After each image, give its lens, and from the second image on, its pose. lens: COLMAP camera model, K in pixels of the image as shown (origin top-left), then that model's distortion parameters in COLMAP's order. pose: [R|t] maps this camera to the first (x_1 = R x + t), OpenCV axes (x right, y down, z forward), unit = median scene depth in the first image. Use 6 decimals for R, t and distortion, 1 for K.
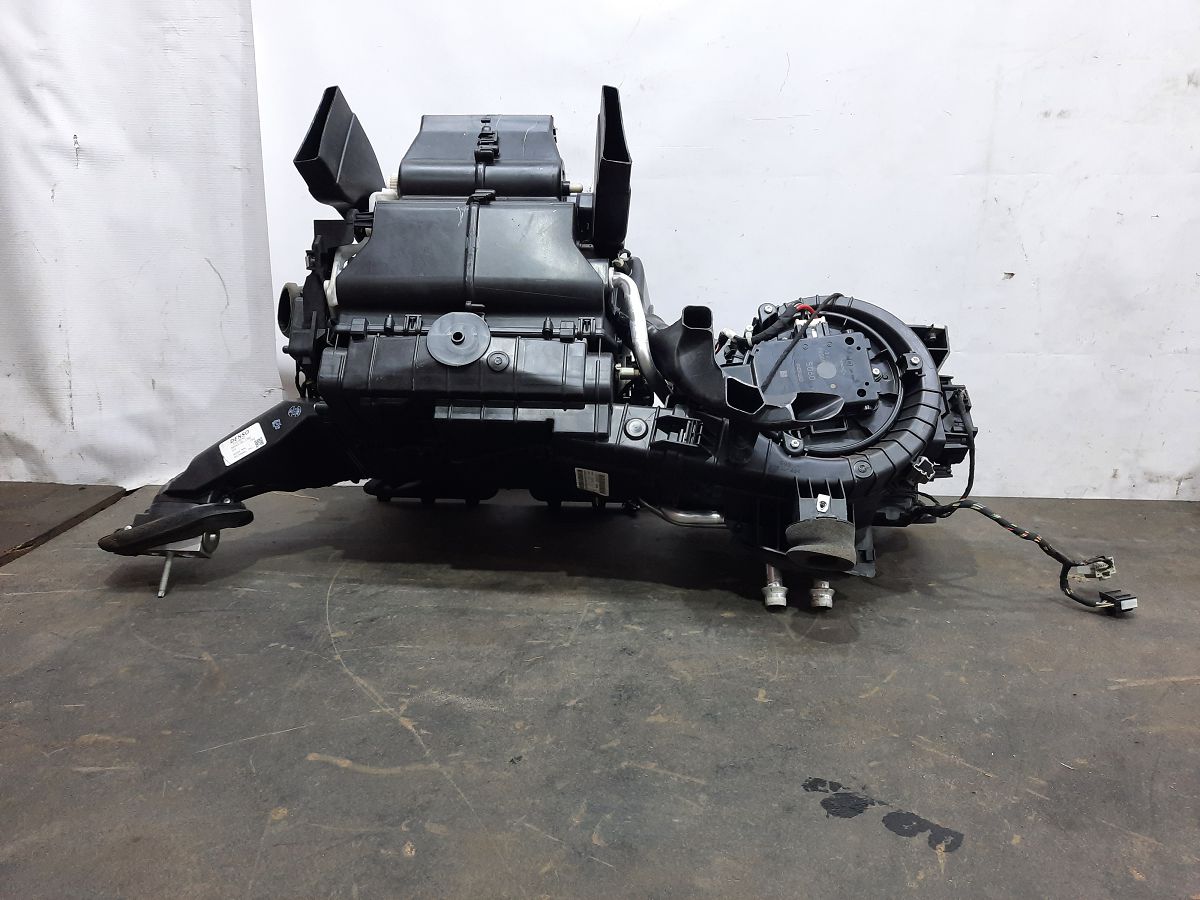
lens RADIAL K [[879.9, 0, 600.1], [0, 879.9, 462.6], [0, 0, 1]] dist [0.016812, -0.012067]
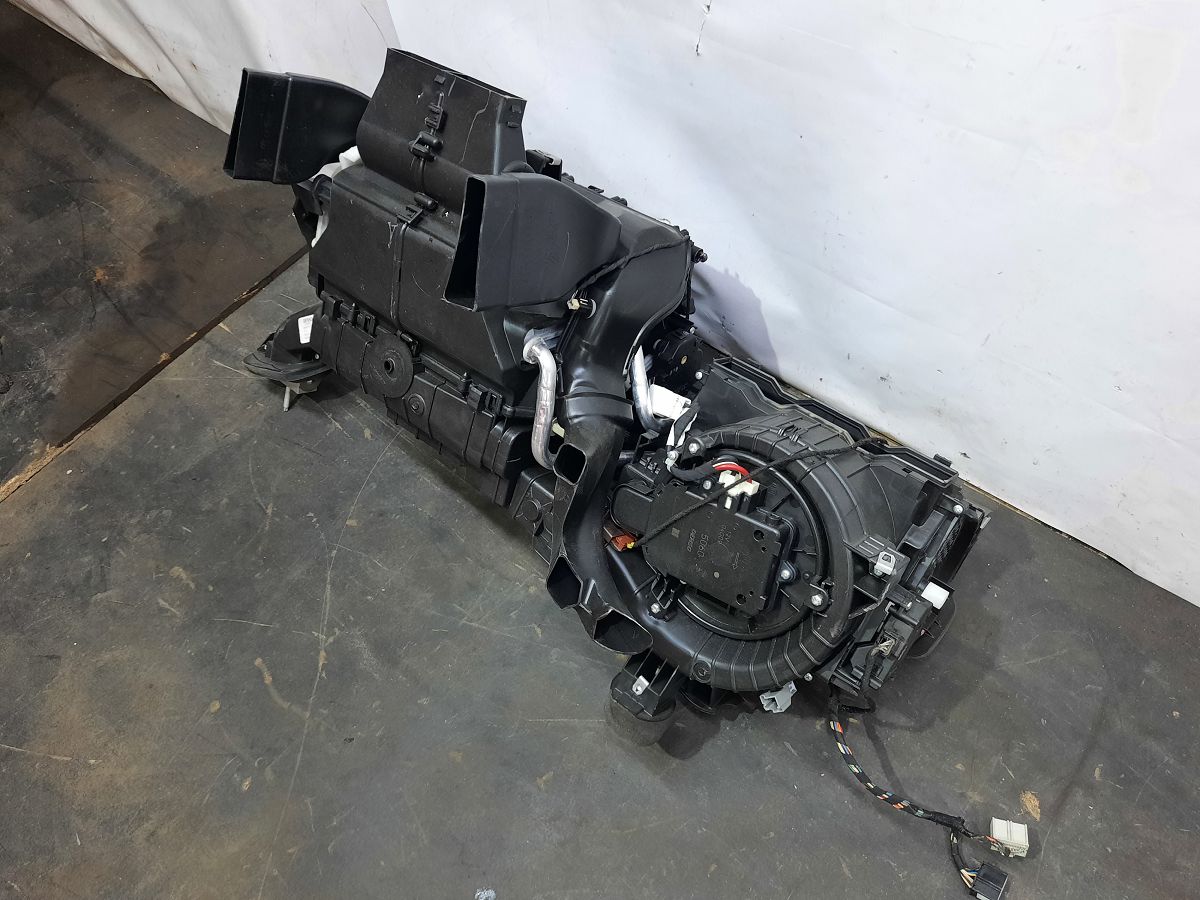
lens RADIAL K [[879.9, 0, 600.1], [0, 879.9, 462.6], [0, 0, 1]] dist [0.016812, -0.012067]
pose [[0.799504, 0.424372, -0.425089, 0.373844], [-0.026438, 0.731880, 0.680921, -0.561870], [0.600078, -0.533161, 0.596361, 0.374386]]
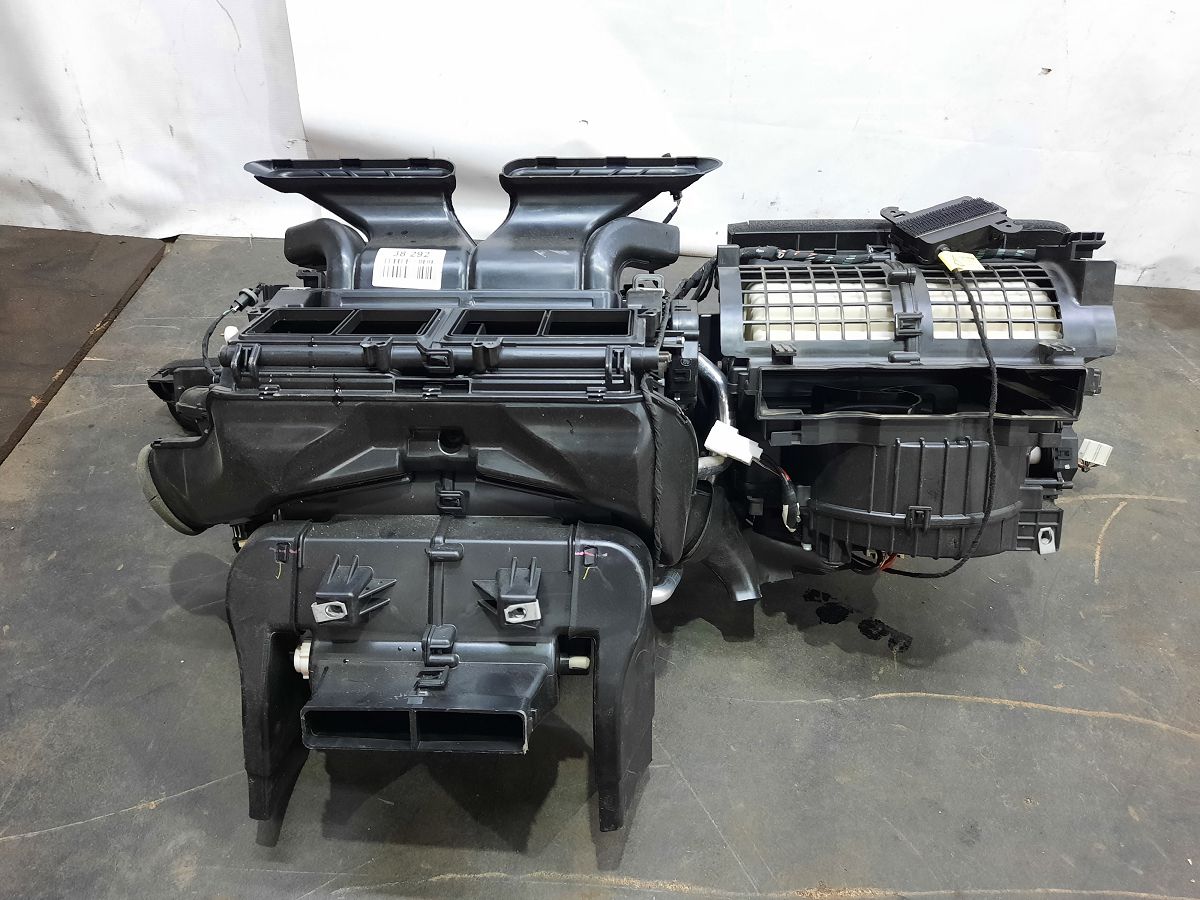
lens RADIAL K [[879.9, 0, 600.1], [0, 879.9, 462.6], [0, 0, 1]] dist [0.016812, -0.012067]
pose [[0.997651, 0.015642, 0.066697, -0.103516], [-0.043396, 0.897634, 0.438600, -0.233643], [-0.053009, -0.440464, 0.896204, -0.070735]]
